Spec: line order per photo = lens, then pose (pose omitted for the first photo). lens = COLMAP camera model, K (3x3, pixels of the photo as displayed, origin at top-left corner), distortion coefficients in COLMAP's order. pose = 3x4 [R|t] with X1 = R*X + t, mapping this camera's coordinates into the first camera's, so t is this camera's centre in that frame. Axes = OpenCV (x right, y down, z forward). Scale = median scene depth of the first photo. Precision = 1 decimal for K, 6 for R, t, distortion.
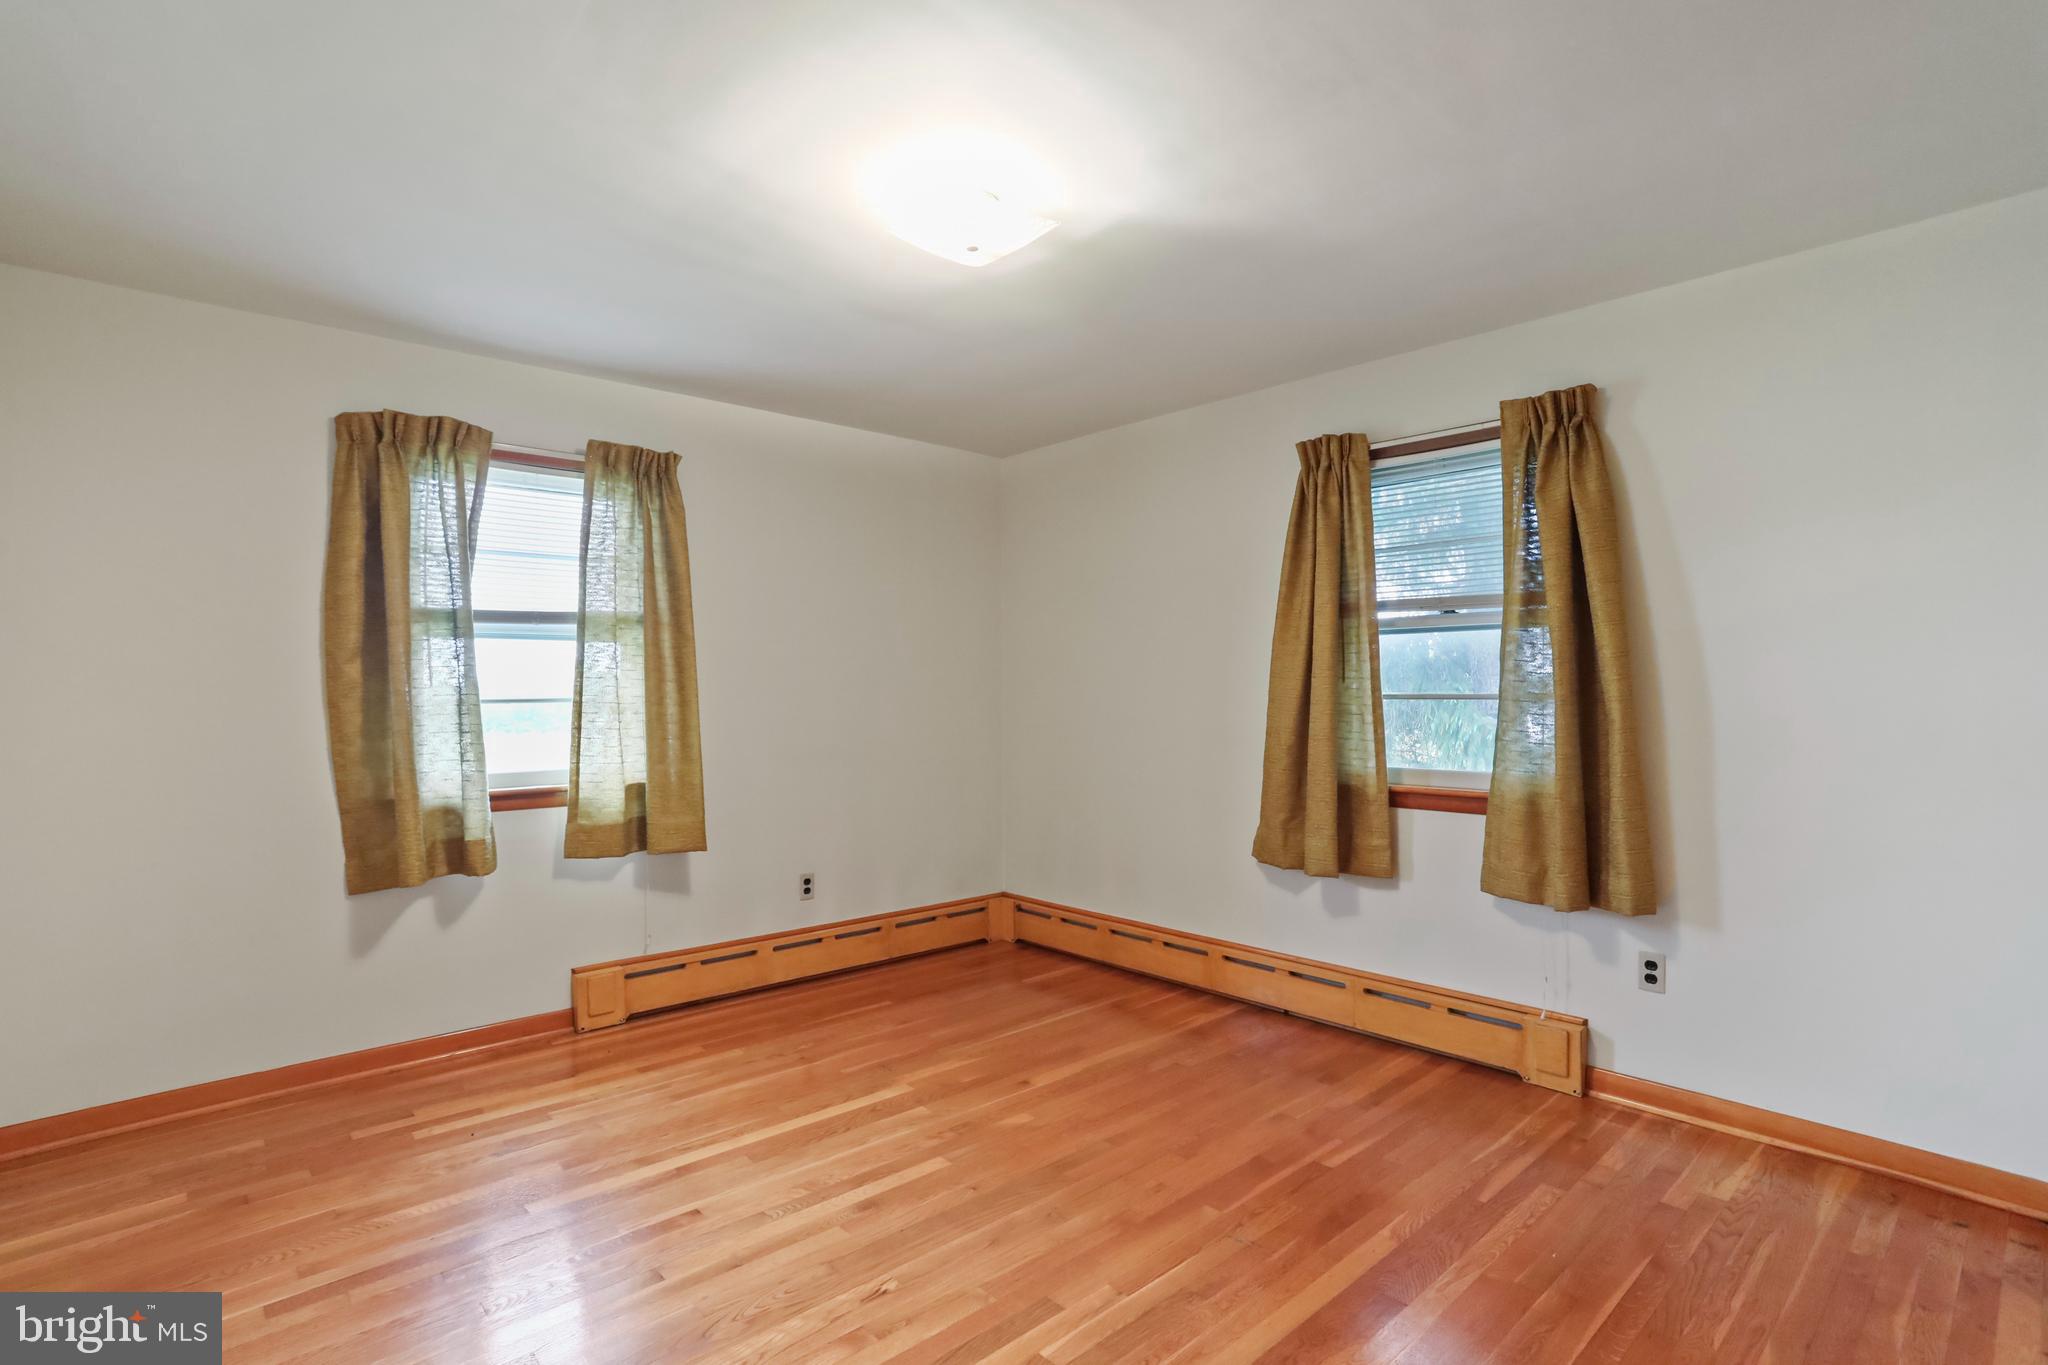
lens RADIAL K [[983.6, 0, 1021.0], [0, 983.6, 681.0], [0, 0, 1]] dist [-0.046757, 0.022286]
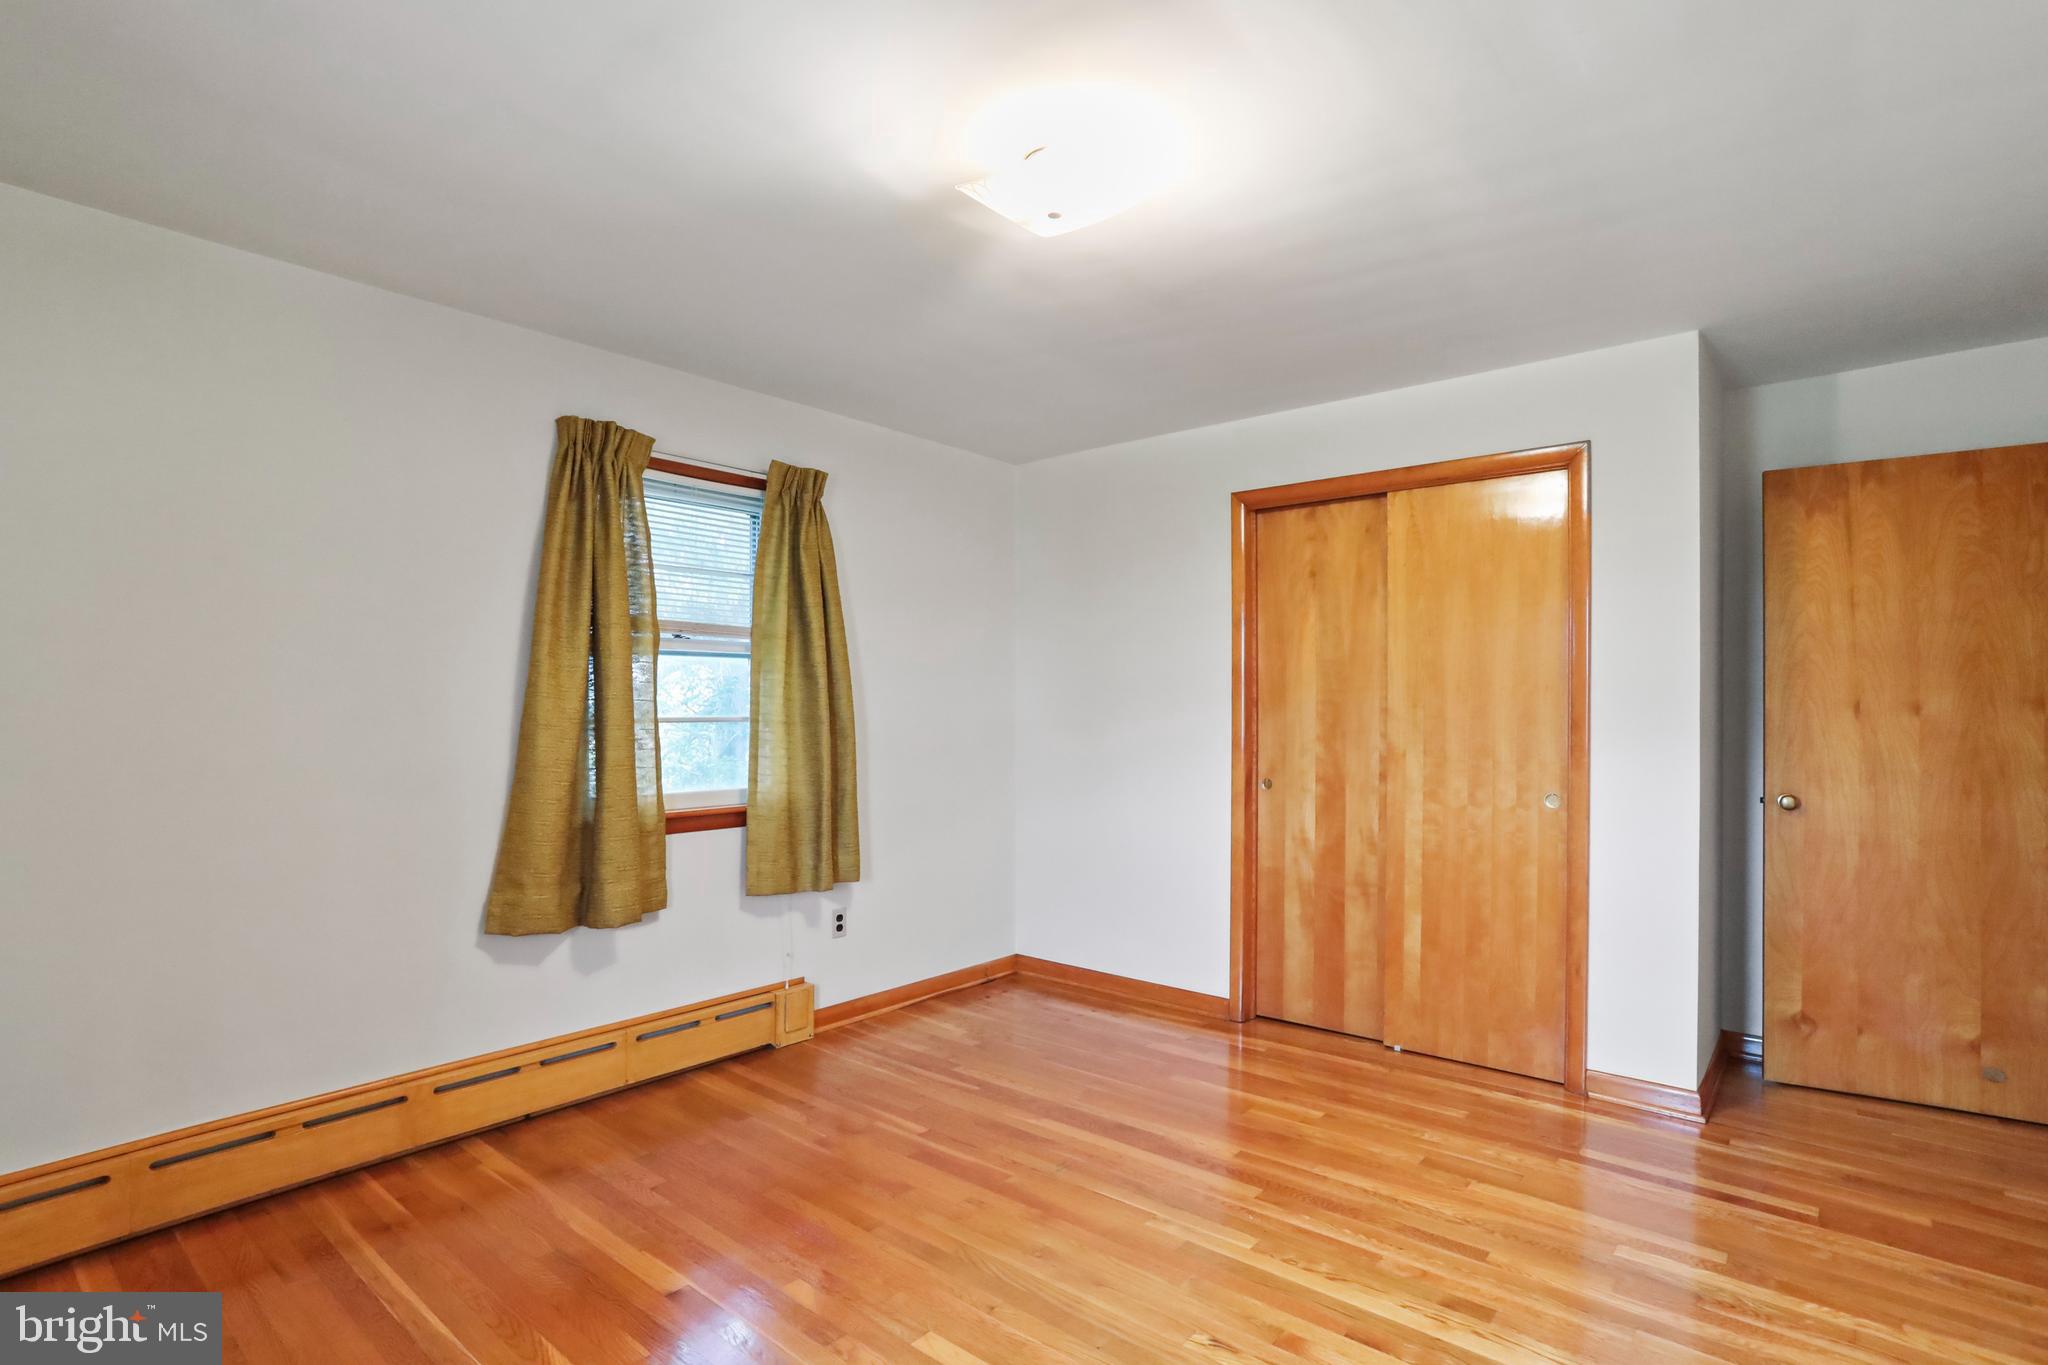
lens RADIAL K [[1001.8, 0, 1026.7], [0, 1001.8, 718.0], [0, 0, 1]] dist [-0.063715, 0.029656]
pose [[-0.128280, -0.005411, 0.991723, -0.681099], [-0.008591, 0.999954, 0.004345, 0.007150], [-0.991701, -0.007963, -0.128321, 0.830065]]
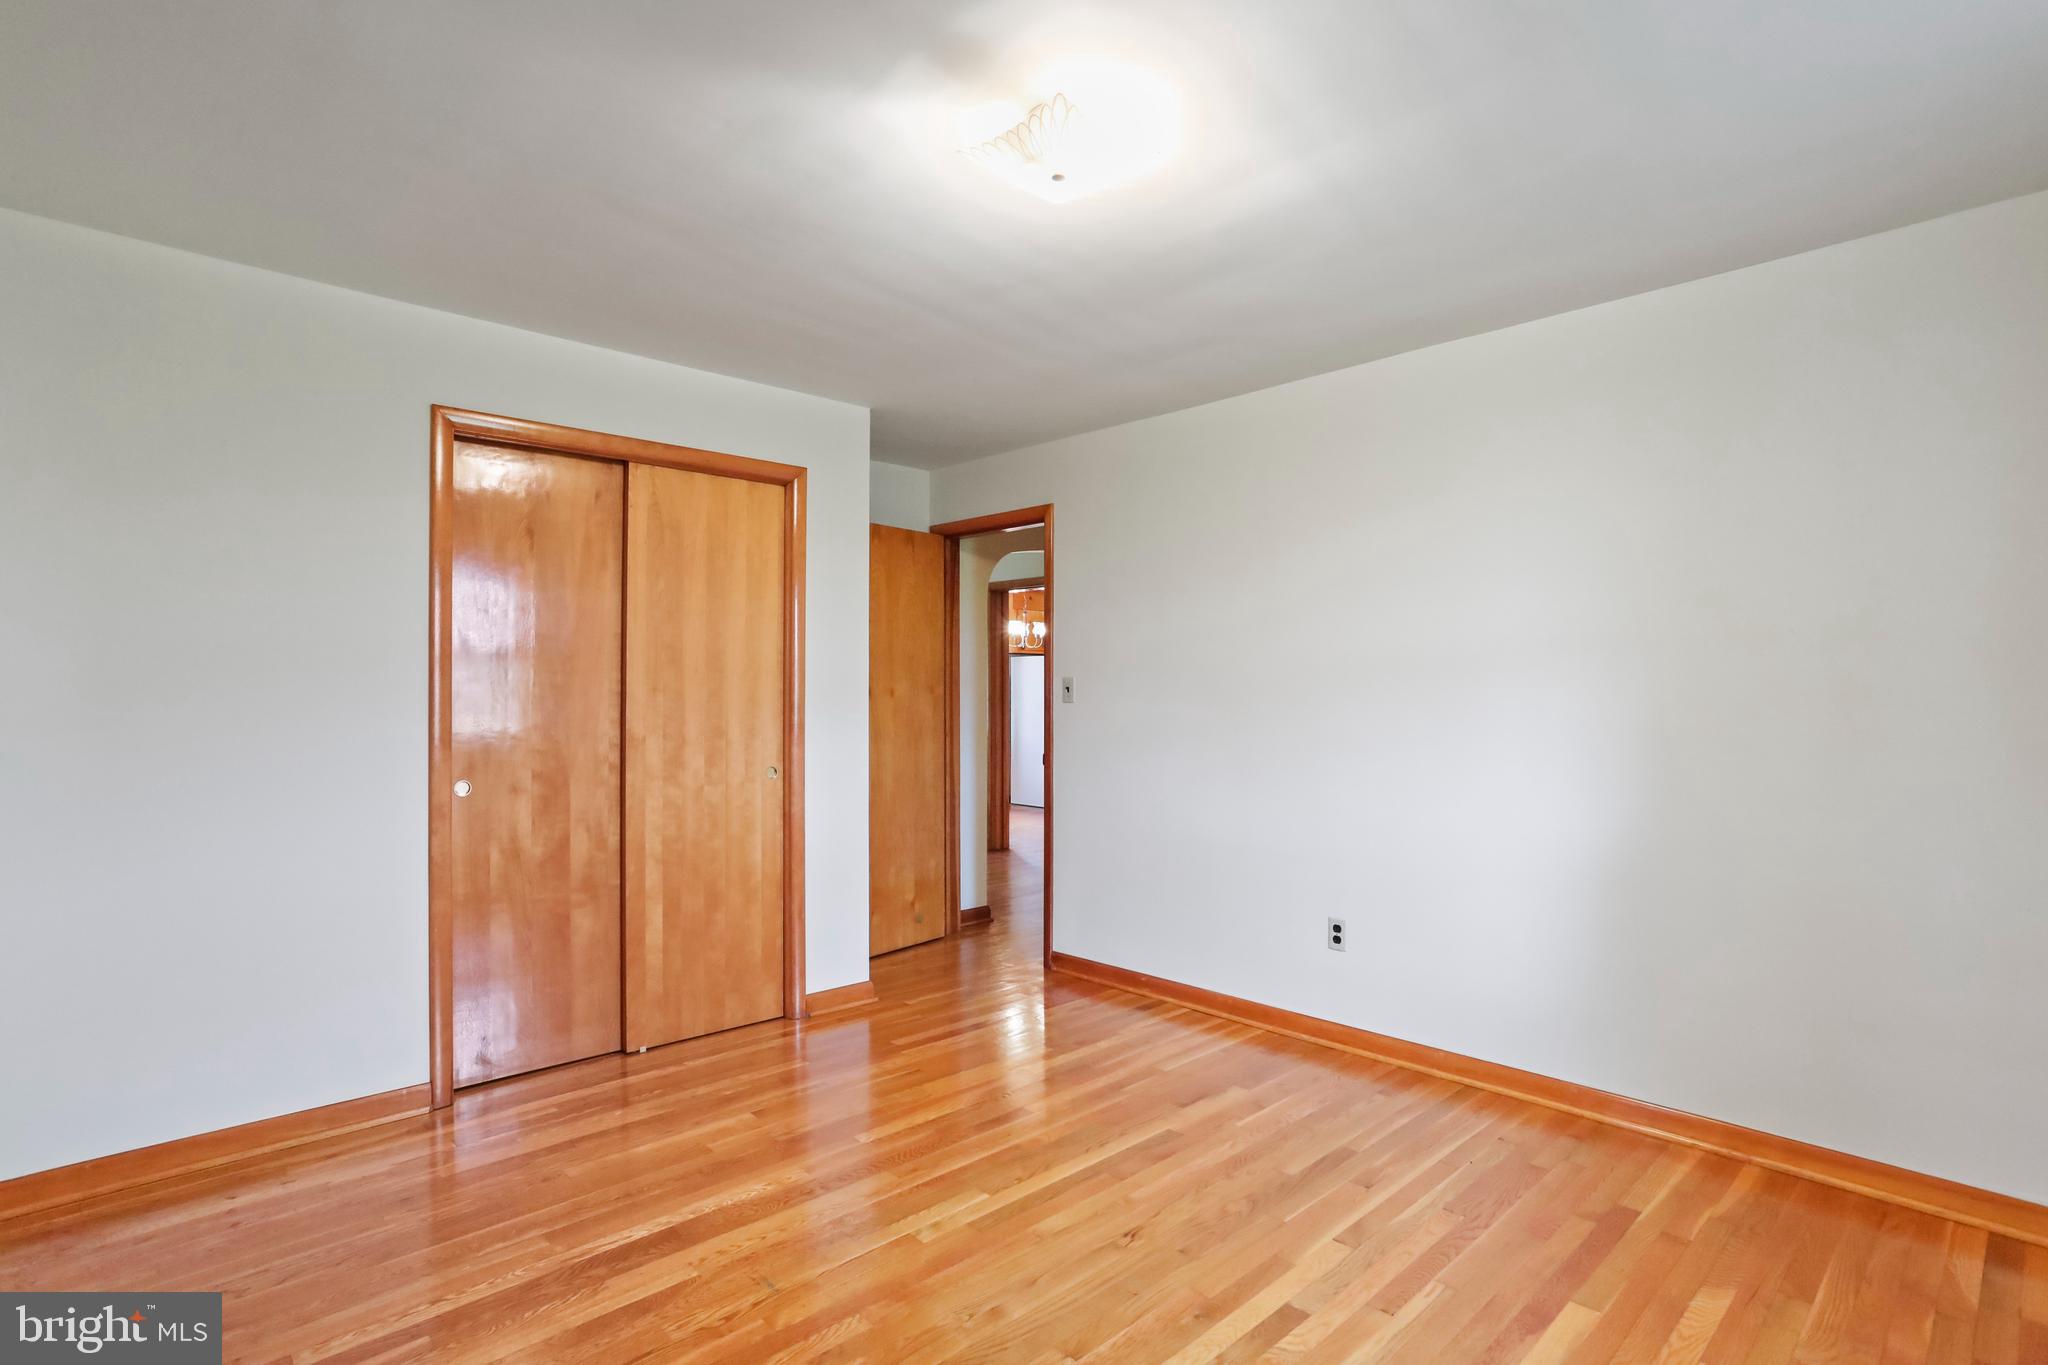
lens RADIAL K [[1012.8, 0, 1018.6], [0, 1012.8, 688.5], [0, 0, 1]] dist [-0.063468, 0.039921]
pose [[-0.999899, 0.001974, -0.014096, -0.002139], [0.002108, 0.999953, -0.009469, 0.005033], [0.014076, -0.009498, -0.999856, 1.362809]]
